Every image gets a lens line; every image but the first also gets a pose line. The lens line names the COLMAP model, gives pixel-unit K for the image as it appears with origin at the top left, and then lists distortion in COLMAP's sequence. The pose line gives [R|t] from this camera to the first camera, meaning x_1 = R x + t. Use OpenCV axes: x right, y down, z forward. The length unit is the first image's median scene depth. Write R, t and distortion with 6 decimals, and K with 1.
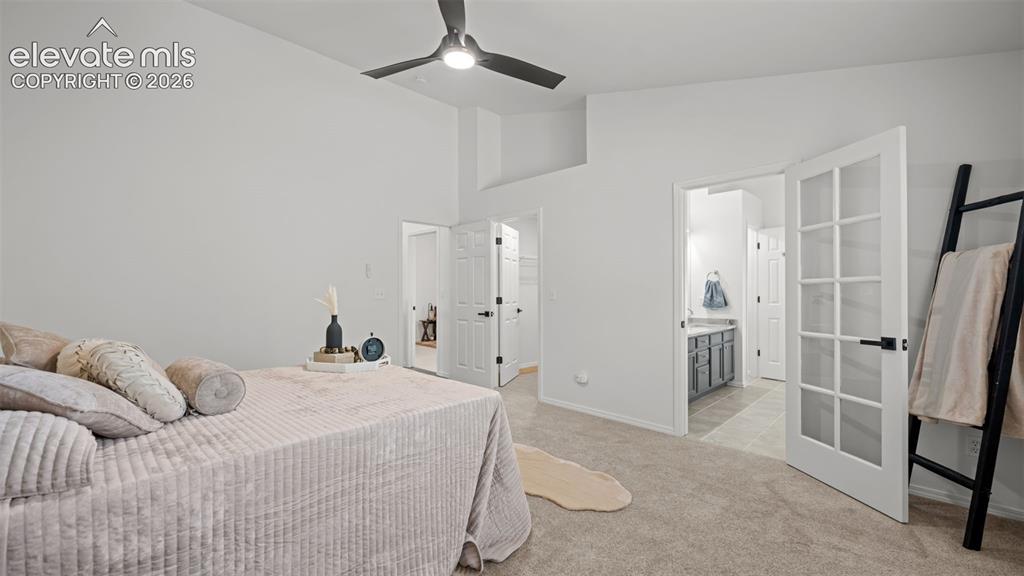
lens RADIAL K [[412.7, 0, 509.6], [0, 412.7, 288.8], [0, 0, 1]] dist [-0.001272, -0.000496]
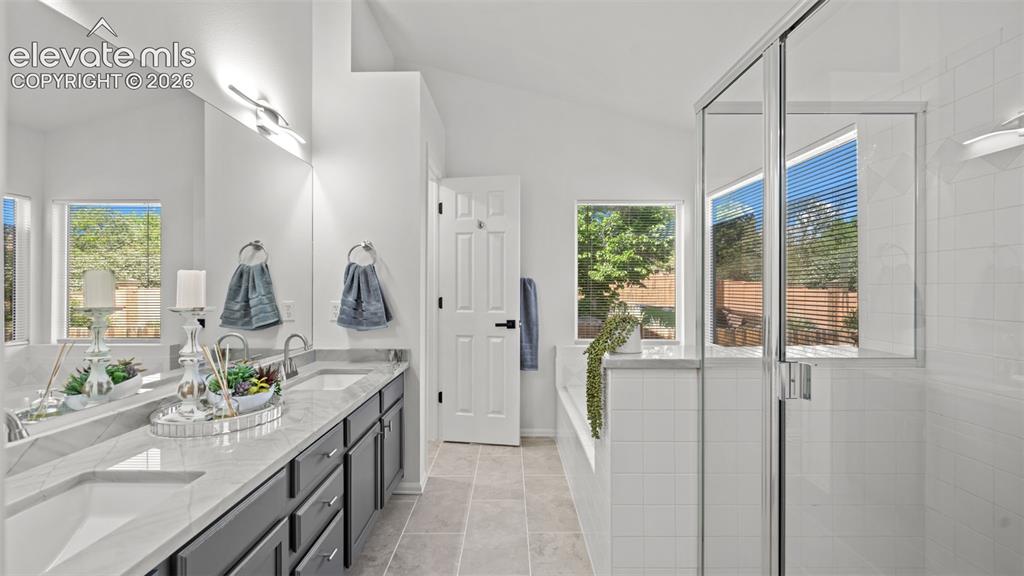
lens RADIAL K [[412.7, 0, 509.6], [0, 412.7, 288.8], [0, 0, 1]] dist [-0.001272, -0.000496]
pose [[0.713807, -0.009345, 0.700280, 0.300906], [-0.010677, 0.999650, 0.024224, -0.006112], [-0.700261, -0.024768, 0.713457, 0.580875]]
